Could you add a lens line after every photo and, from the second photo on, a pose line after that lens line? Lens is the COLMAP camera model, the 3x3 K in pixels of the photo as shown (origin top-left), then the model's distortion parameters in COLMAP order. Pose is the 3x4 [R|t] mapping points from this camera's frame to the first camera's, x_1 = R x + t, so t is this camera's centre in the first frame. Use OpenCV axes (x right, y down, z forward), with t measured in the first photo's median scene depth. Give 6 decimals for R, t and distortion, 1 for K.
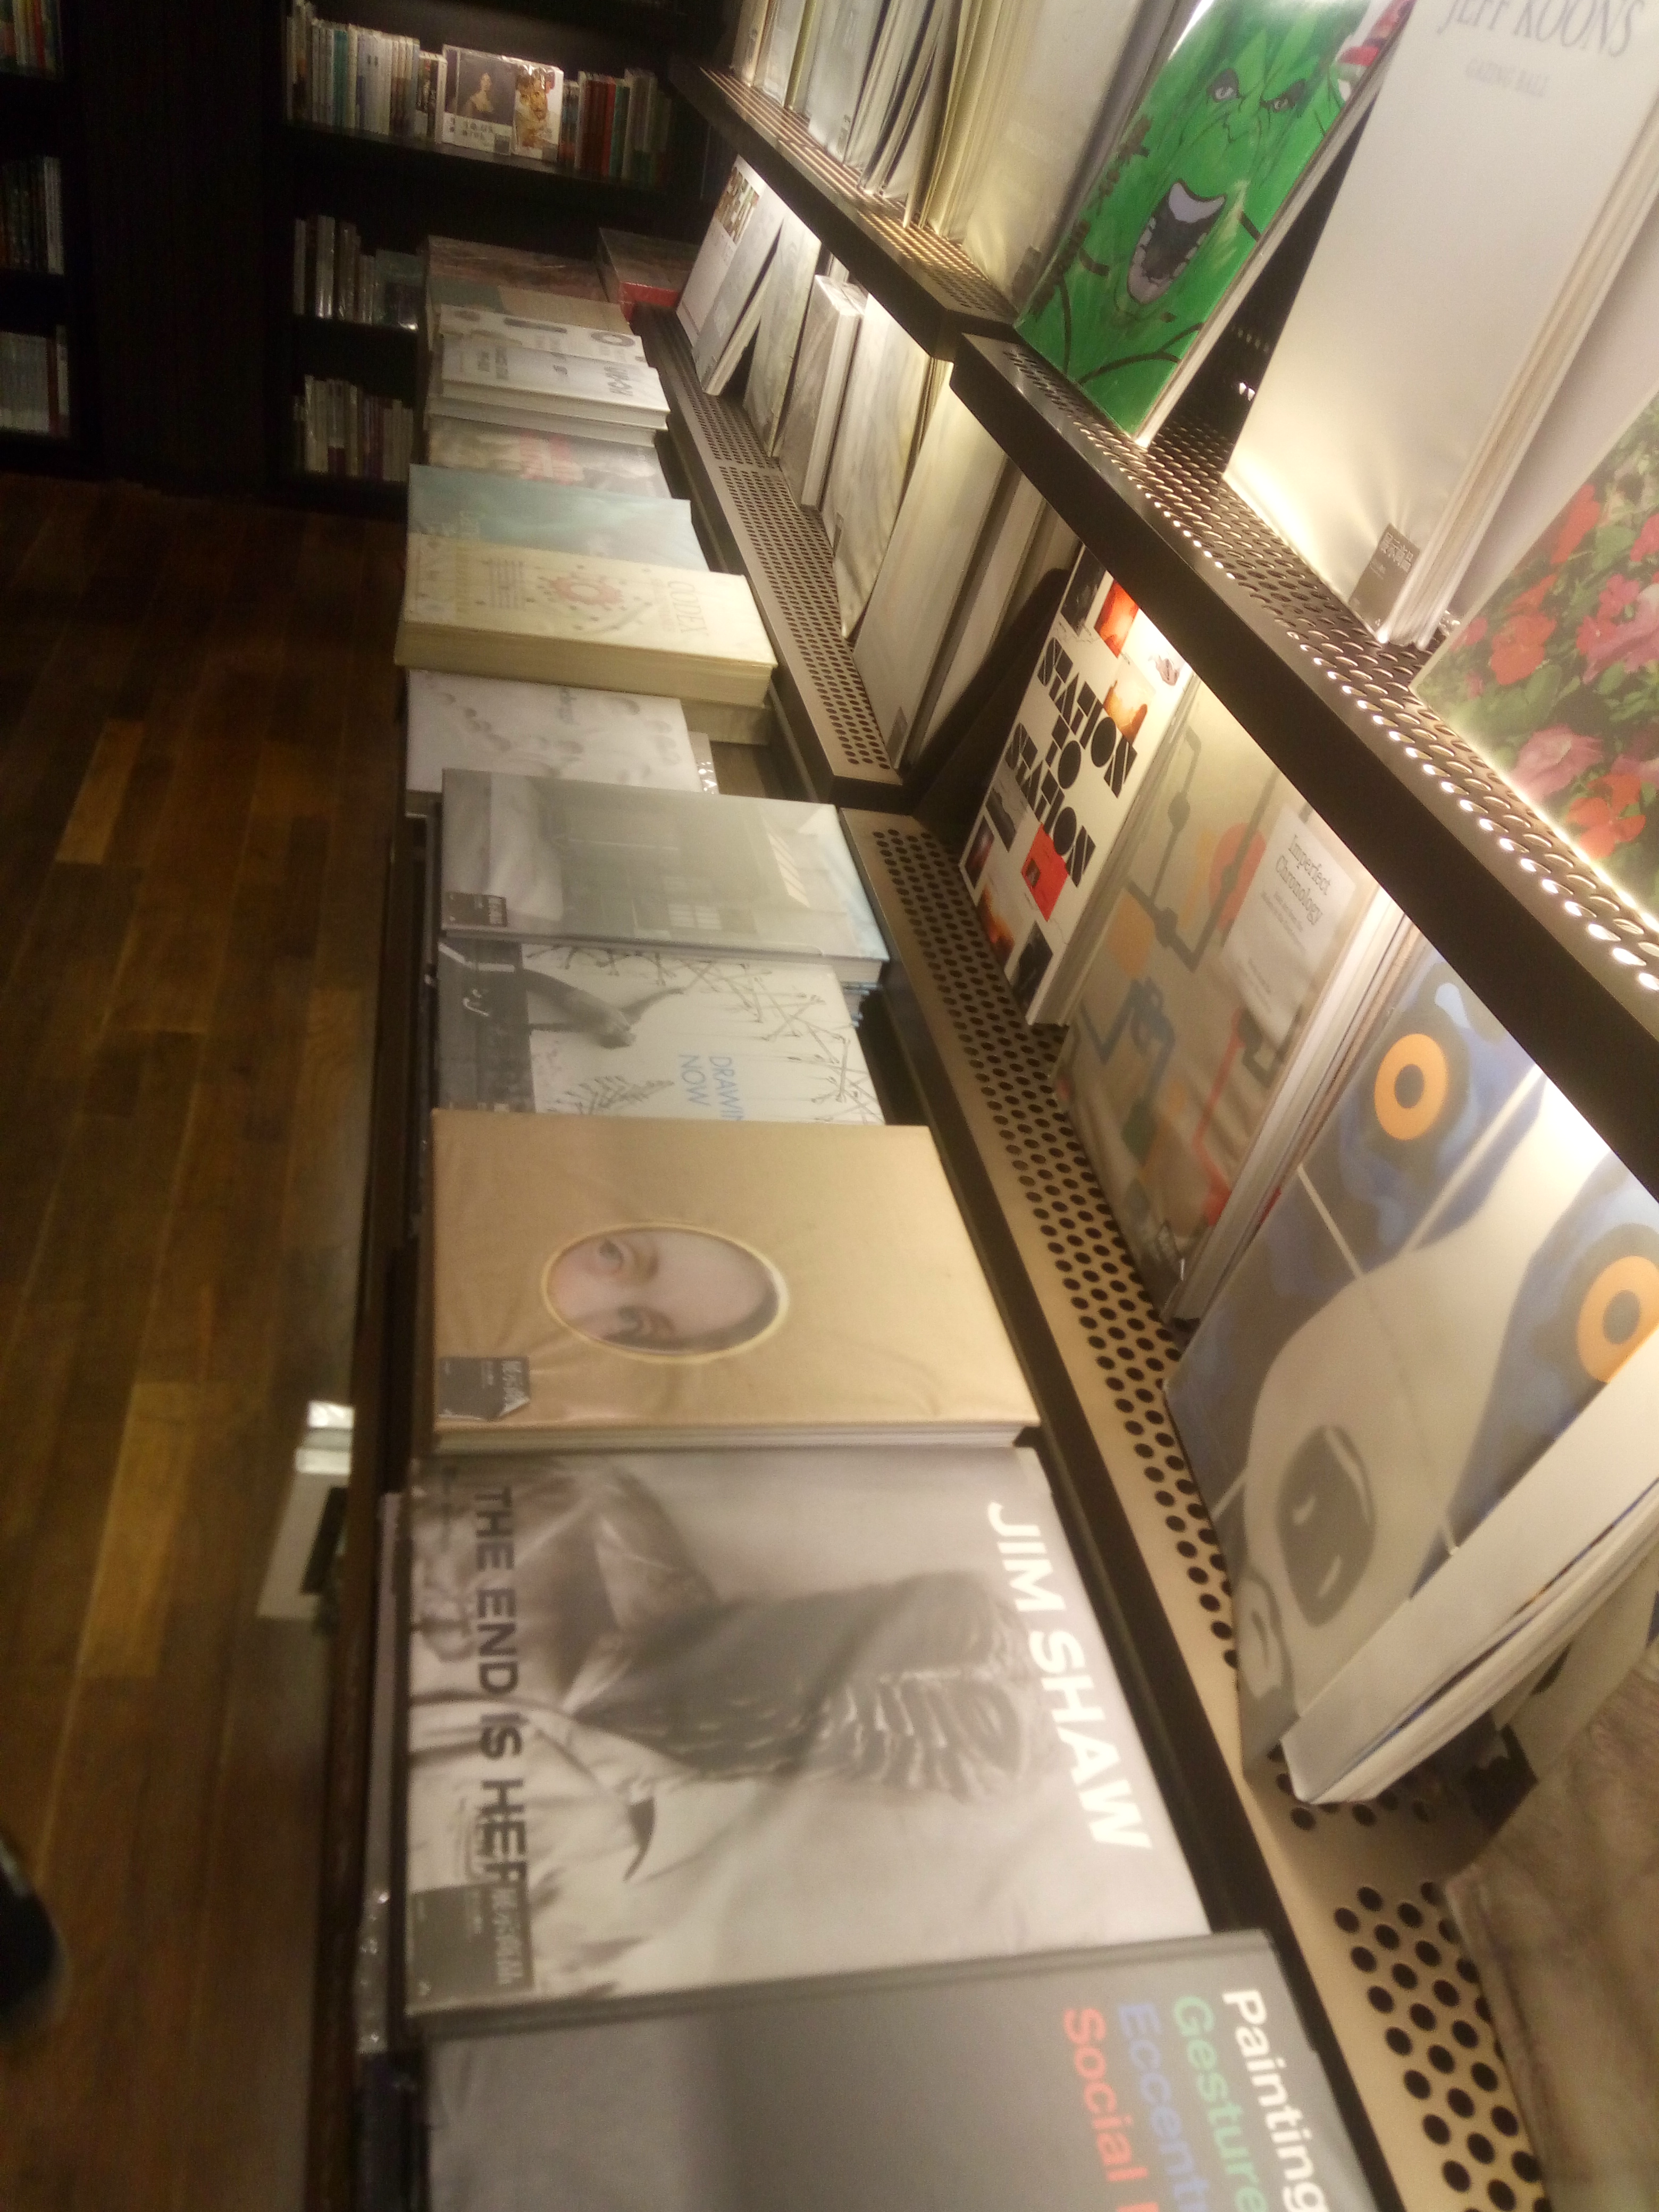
lens RADIAL K [[1655.4, 0, 829.5], [0, 1655.4, 1106.0], [0, 0, 1]] dist [0.005751, -0.039871]
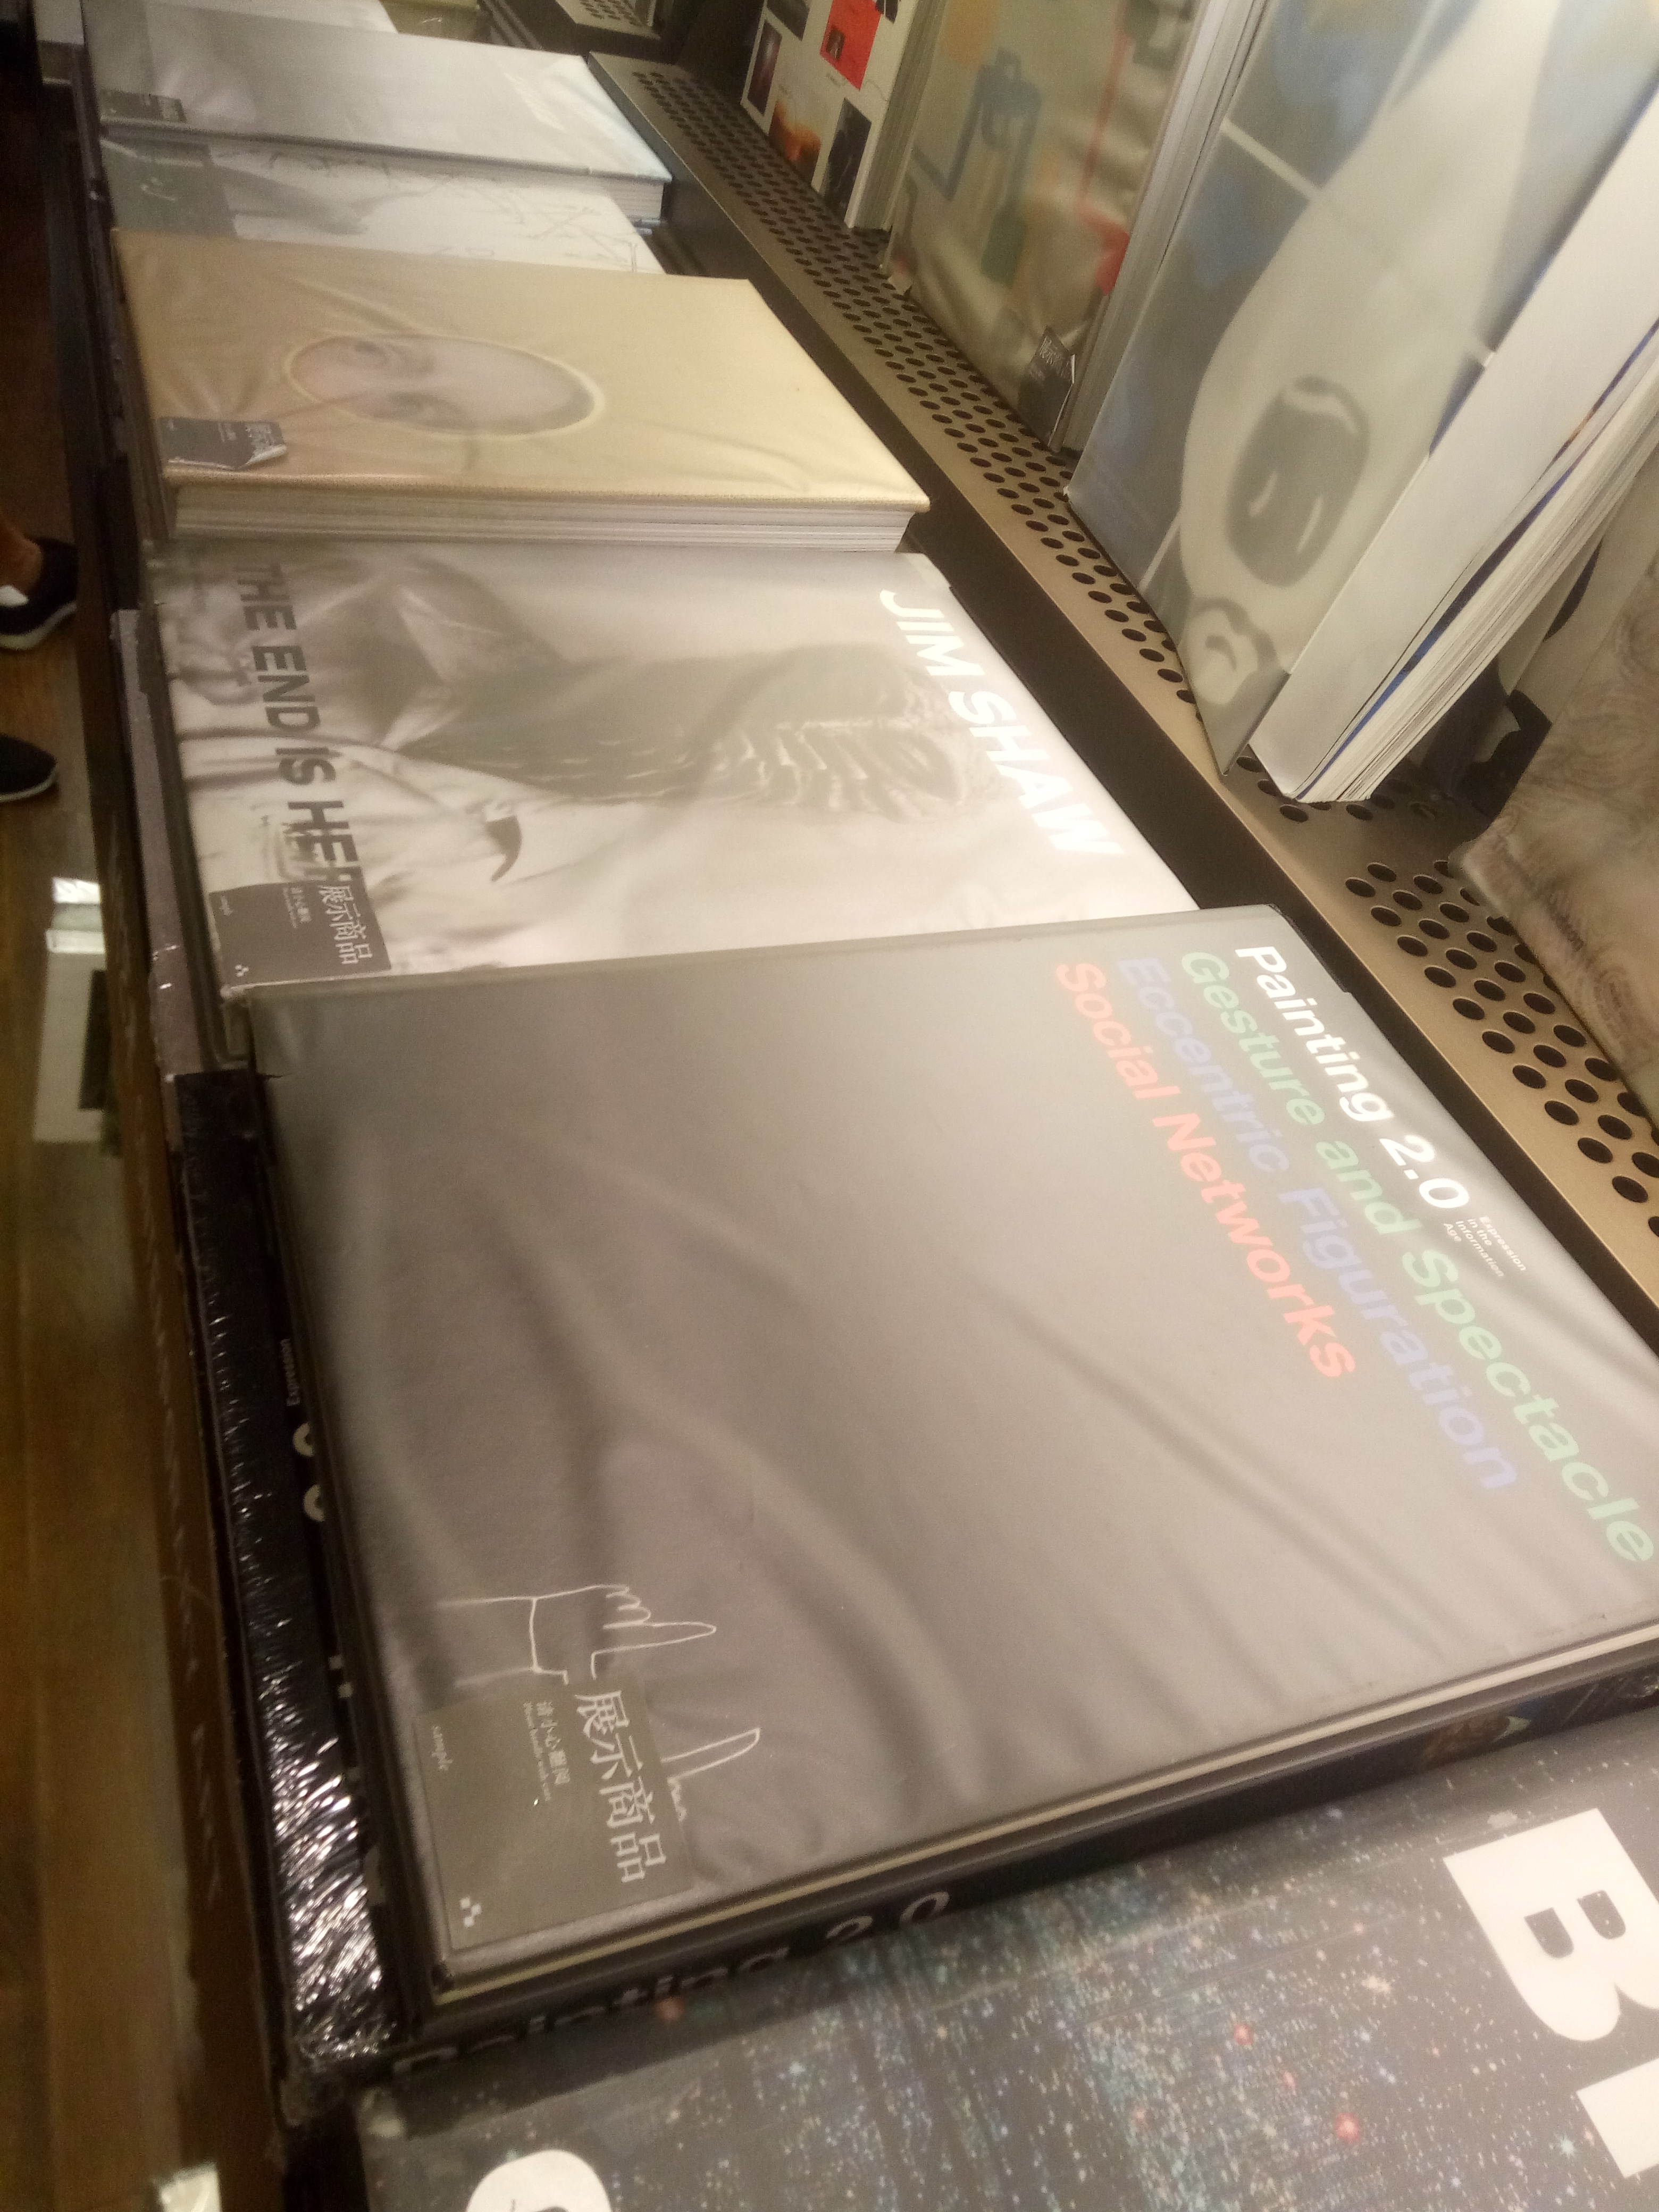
lens RADIAL K [[1683.0, 0, 829.5], [0, 1683.0, 1106.0], [0, 0, 1]] dist [0.010374, -0.027933]
pose [[0.987280, -0.111391, 0.113448, -0.059319], [0.088160, 0.977345, 0.192418, 0.374969], [-0.132312, -0.179969, 0.974733, 0.159686]]
